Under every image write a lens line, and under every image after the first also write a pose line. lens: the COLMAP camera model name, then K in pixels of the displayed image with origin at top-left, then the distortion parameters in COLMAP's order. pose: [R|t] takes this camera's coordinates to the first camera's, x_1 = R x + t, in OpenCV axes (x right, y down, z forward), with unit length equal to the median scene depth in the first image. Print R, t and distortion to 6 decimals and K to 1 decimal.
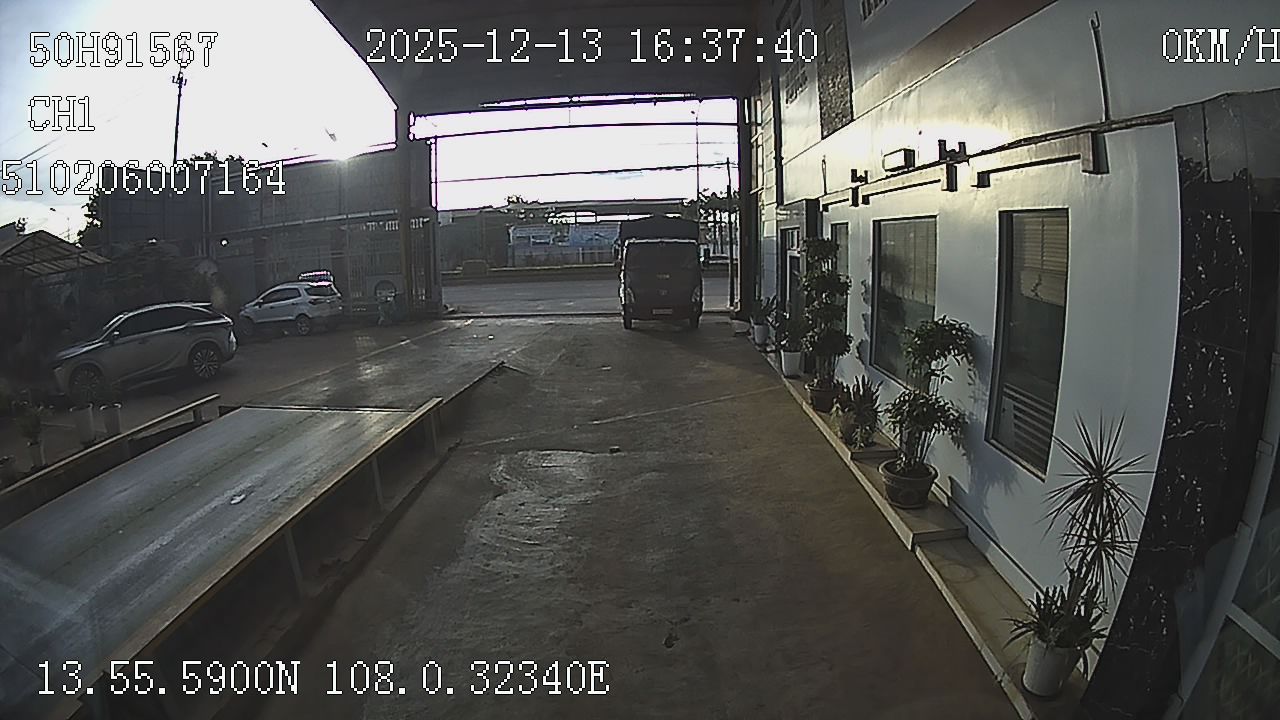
lens RADIAL K [[909.2, 0, 634.3], [0, 909.2, 383.3], [0, 0, 1]] dist [-0.399535, 0.116817]
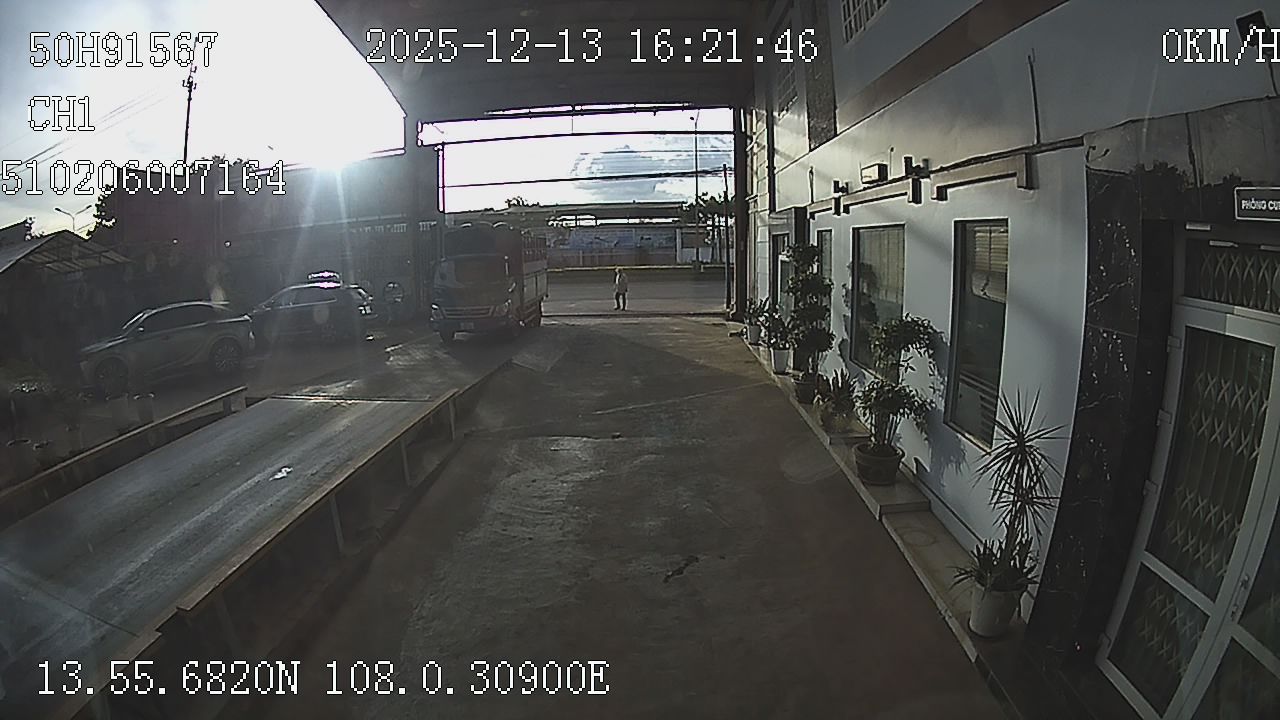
lens RADIAL K [[909.2, 0, 634.3], [0, 909.2, 383.3], [0, 0, 1]] dist [-0.399535, 0.116817]
pose [[0.999990, 0.004317, 0.001291, -0.001294], [-0.004313, 0.999985, -0.003456, 0.013365], [-0.001306, 0.003451, 0.999993, -0.101651]]
